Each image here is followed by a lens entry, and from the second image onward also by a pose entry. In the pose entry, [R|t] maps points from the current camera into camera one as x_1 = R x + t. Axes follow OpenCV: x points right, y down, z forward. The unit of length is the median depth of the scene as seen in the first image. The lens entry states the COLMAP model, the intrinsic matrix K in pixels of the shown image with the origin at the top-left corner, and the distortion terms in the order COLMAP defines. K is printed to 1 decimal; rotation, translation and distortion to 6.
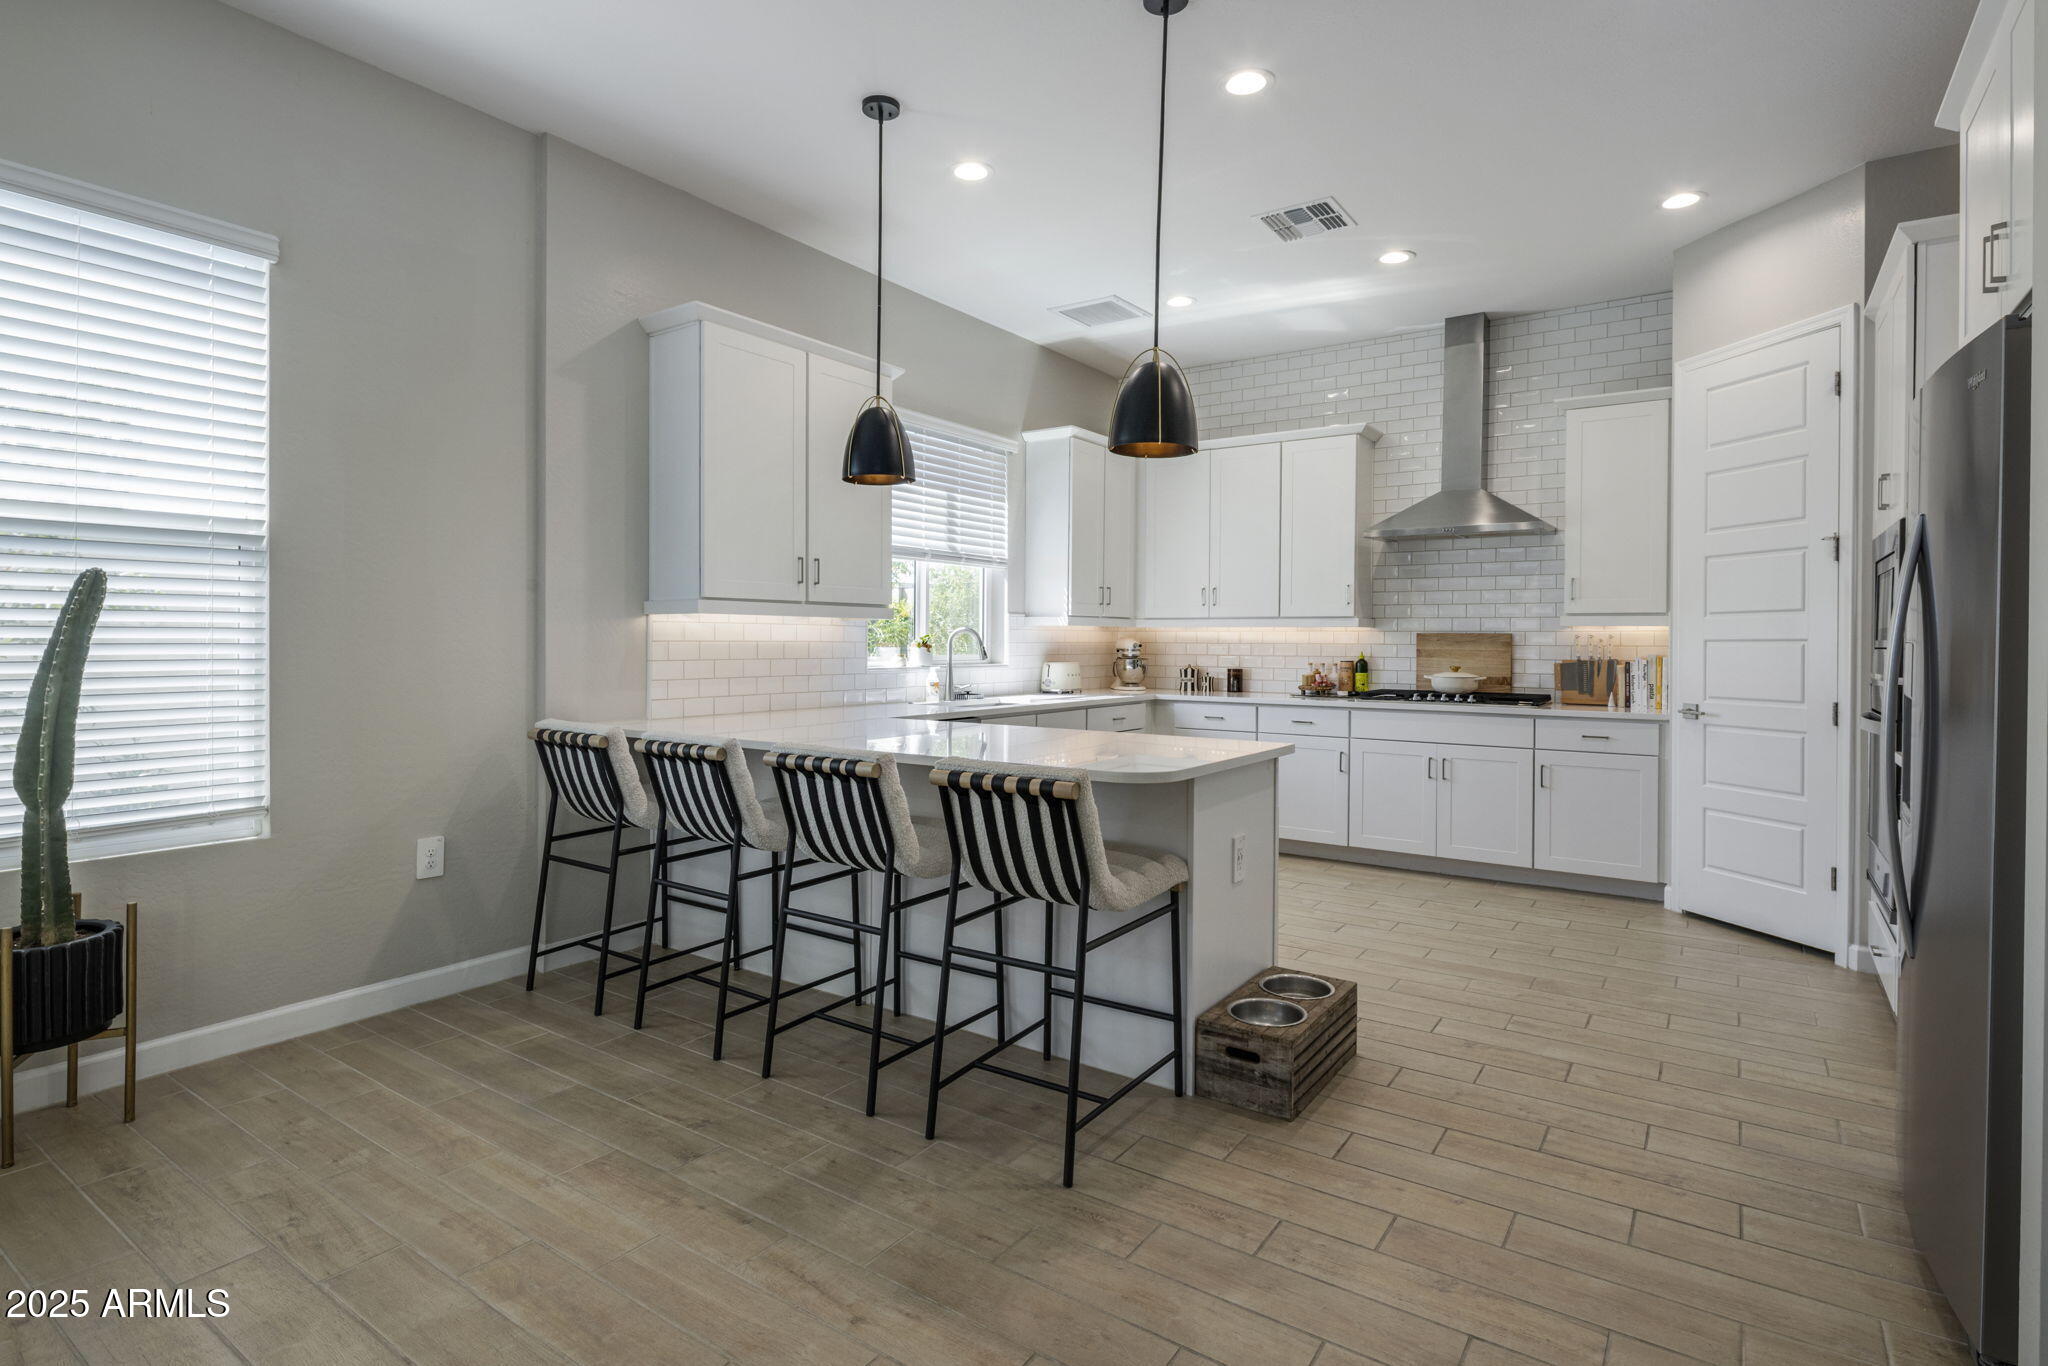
lens RADIAL K [[1012.0, 0, 1019.9], [0, 1012.0, 650.6], [0, 0, 1]] dist [0.006451, -0.005934]
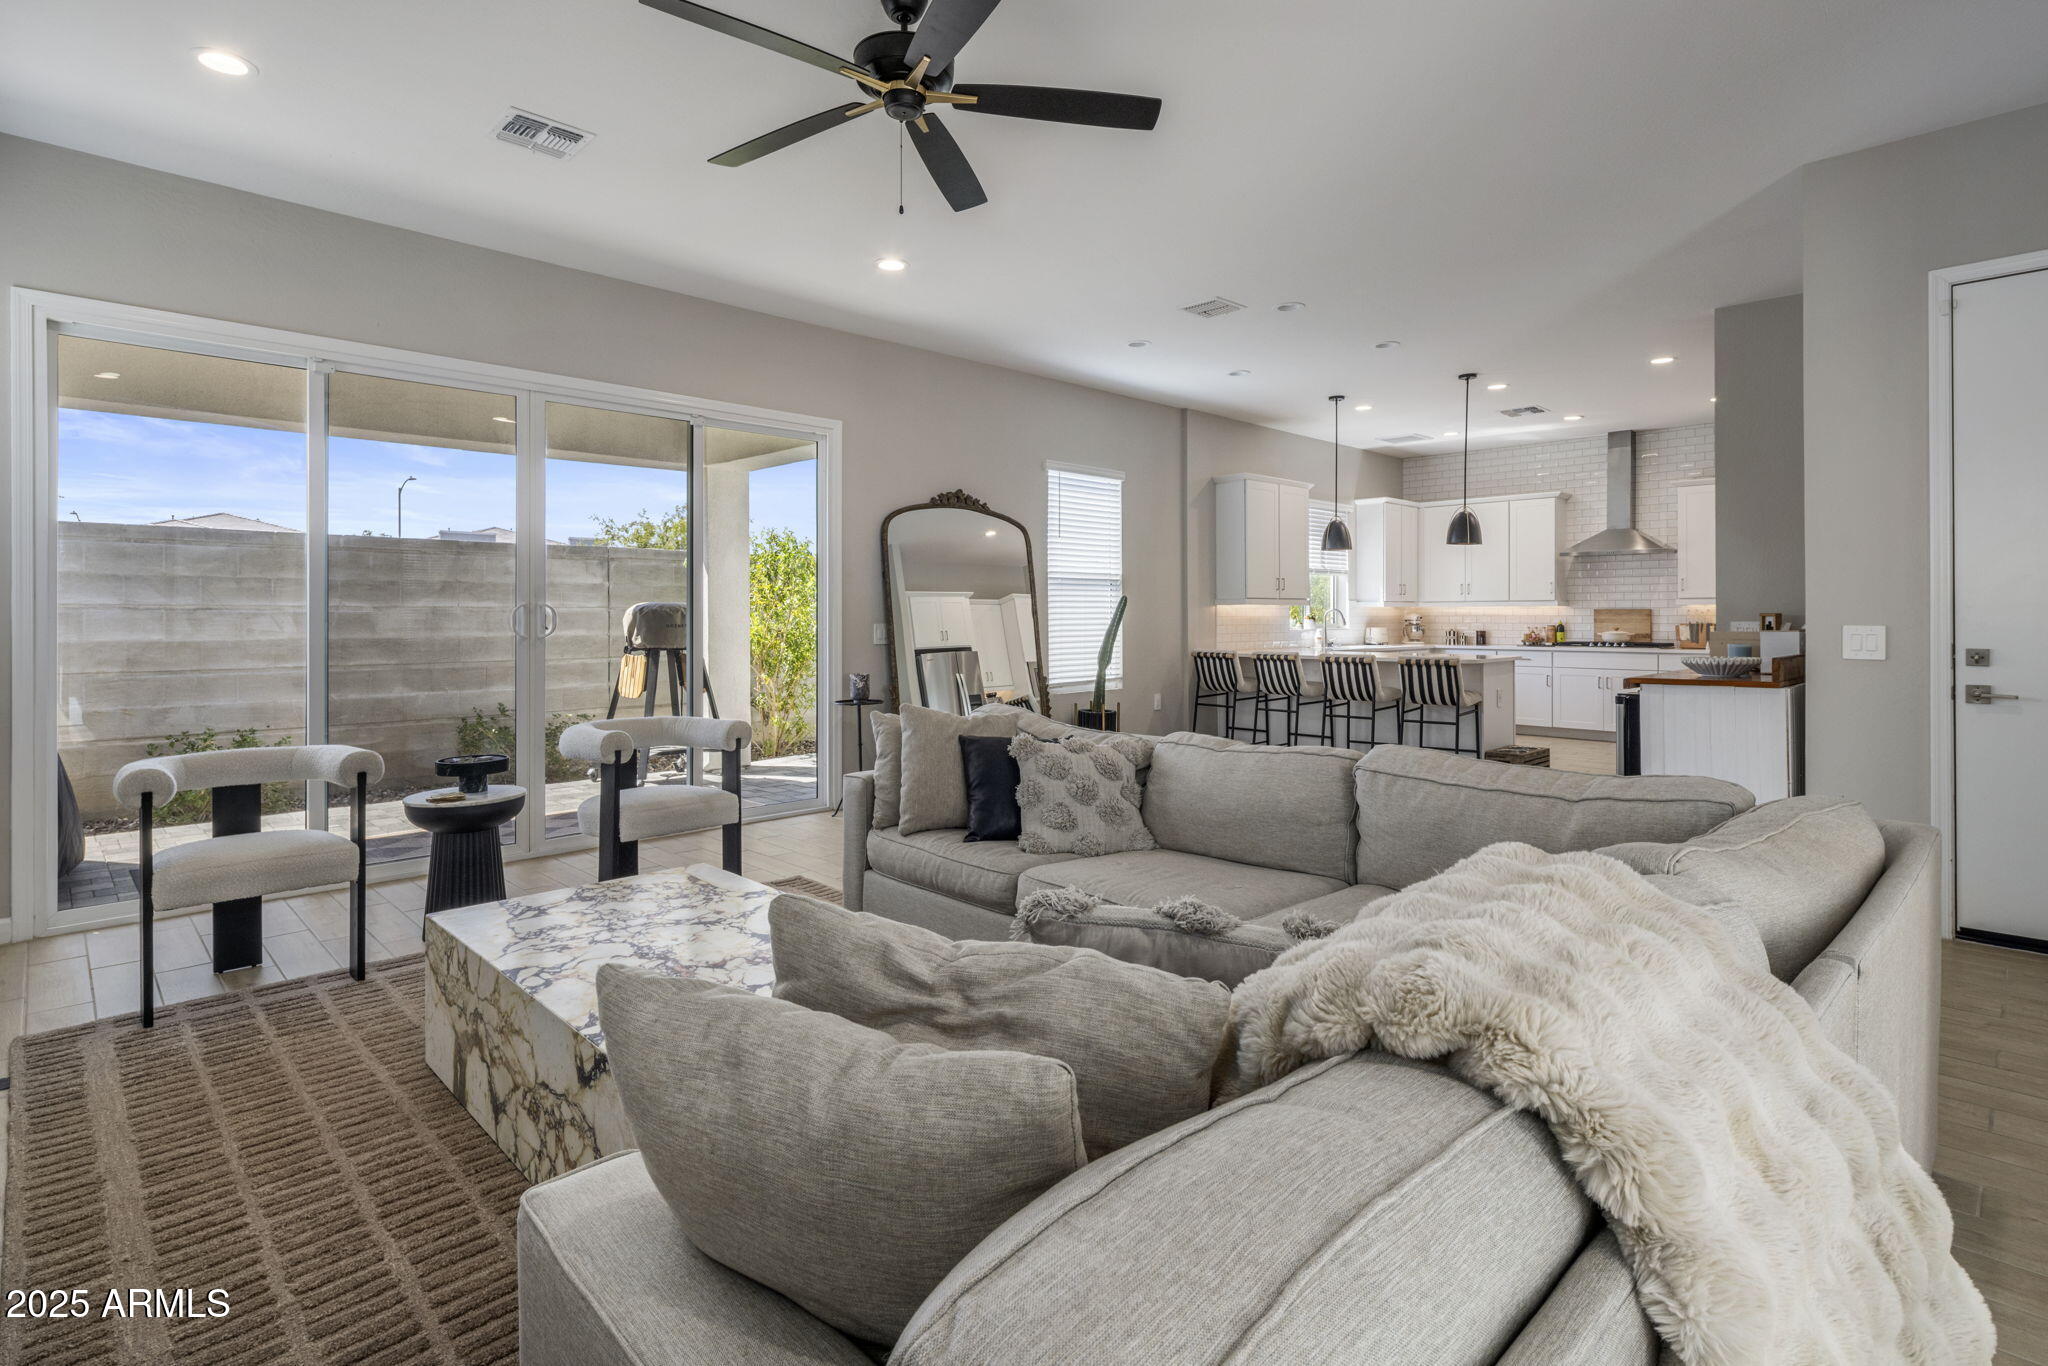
lens RADIAL K [[1012.0, 0, 1015.1], [0, 1012.0, 613.8], [0, 0, 1]] dist [0.006451, -0.005934]
pose [[0.981981, -0.008940, -0.188770, -0.279299], [0.006629, 0.999895, -0.012867, 0.007112], [0.188865, 0.011384, 0.981937, -0.976027]]
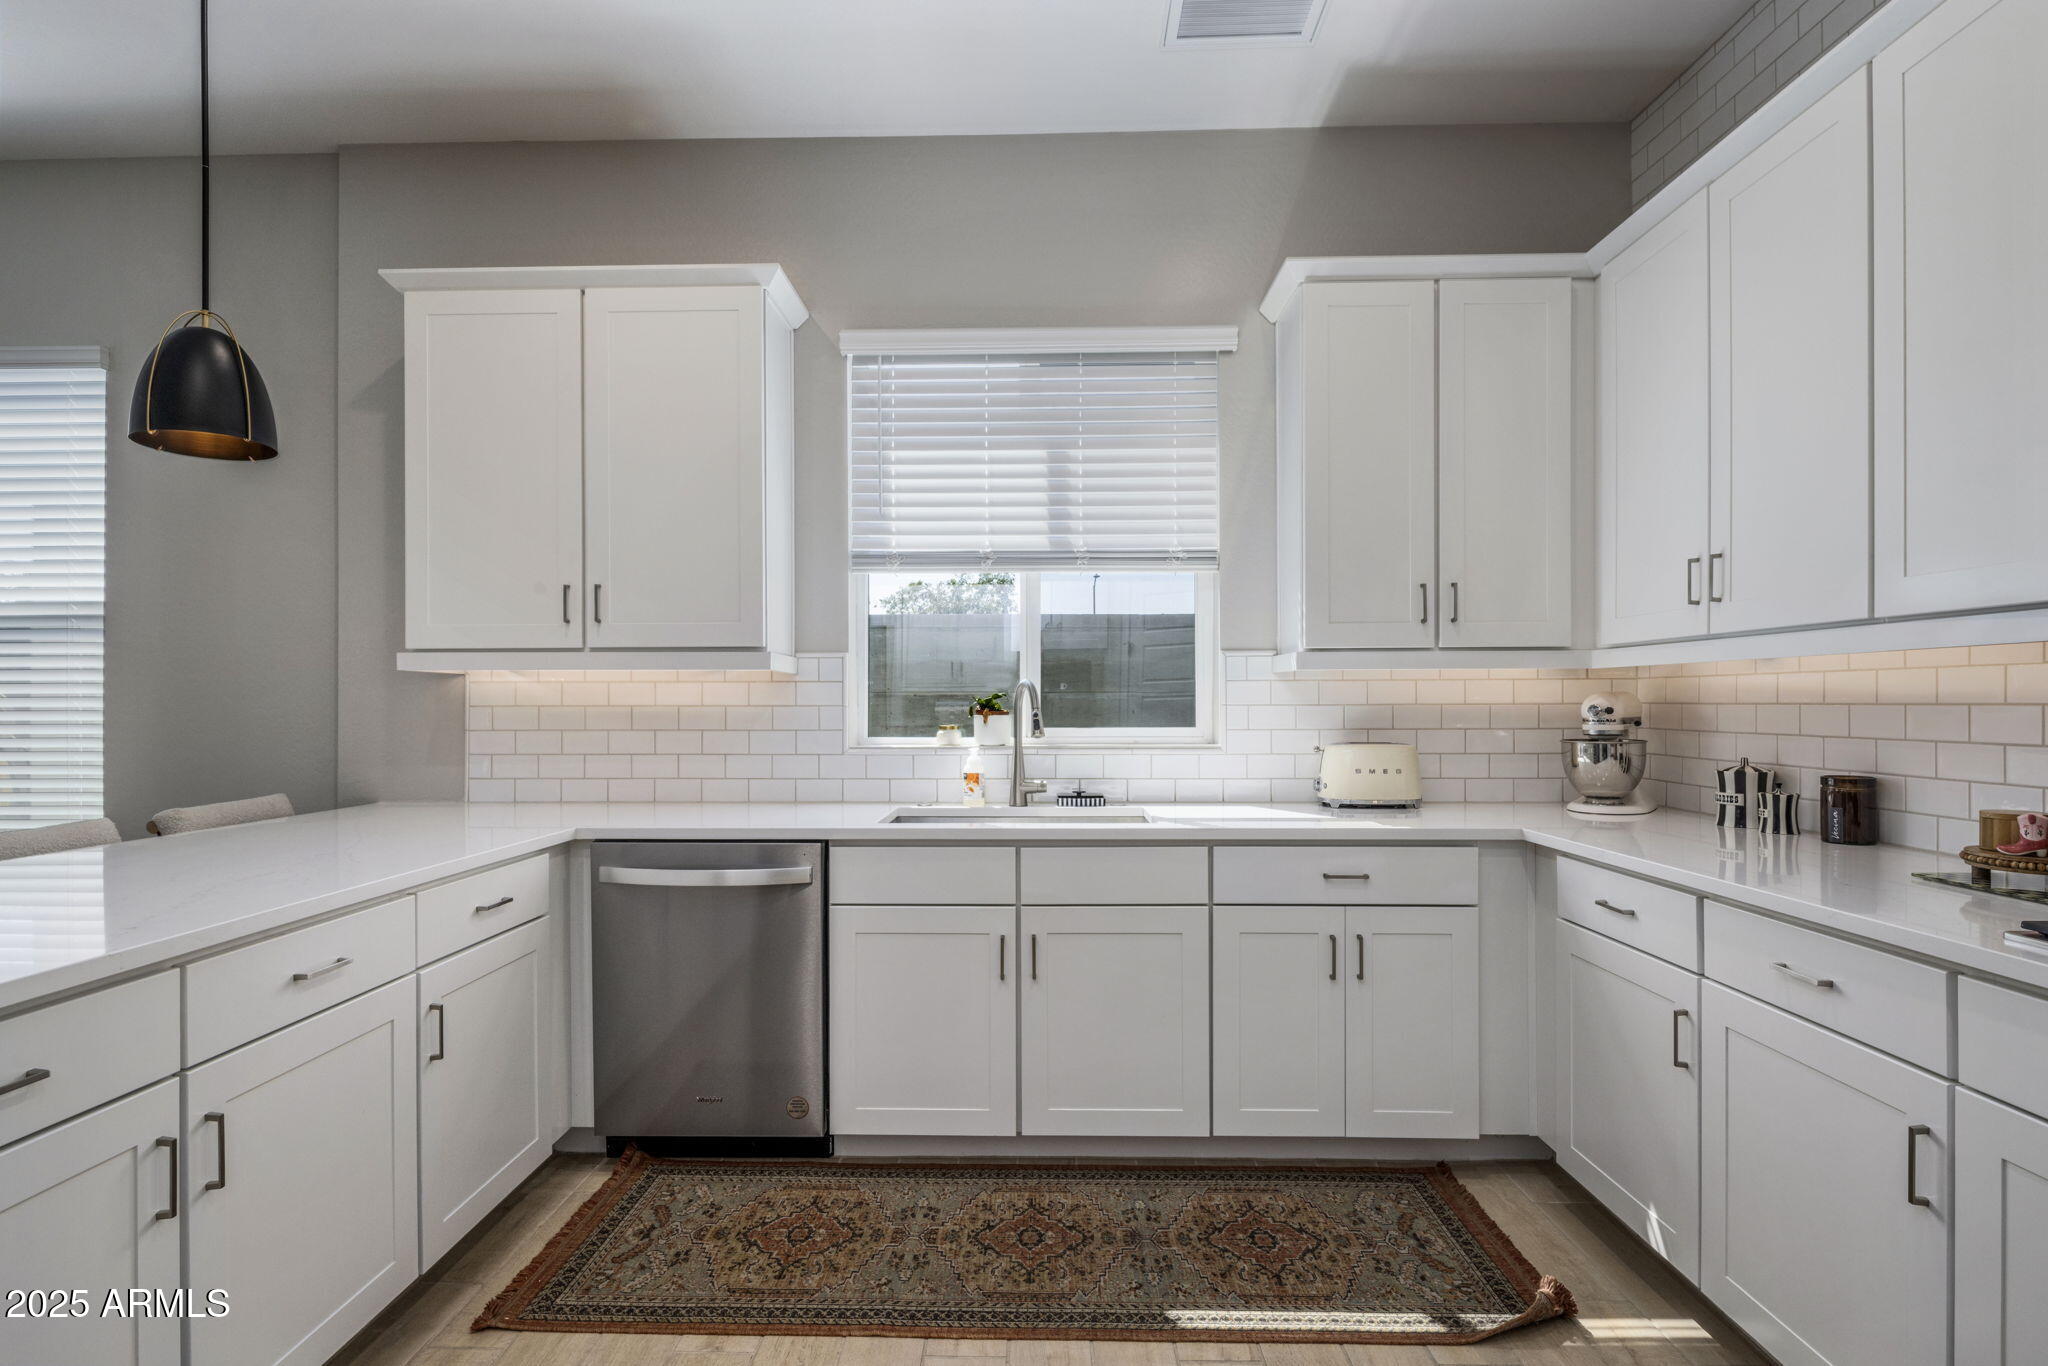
lens RADIAL K [[1012.0, 0, 1002.6], [0, 1012.0, 694.0], [0, 0, 1]] dist [0.006451, -0.005934]
pose [[0.554509, -0.013007, -0.832076, 0.408705], [-0.001949, 0.999855, -0.016929, -0.005003], [0.832176, 0.011008, 0.554403, 0.670660]]
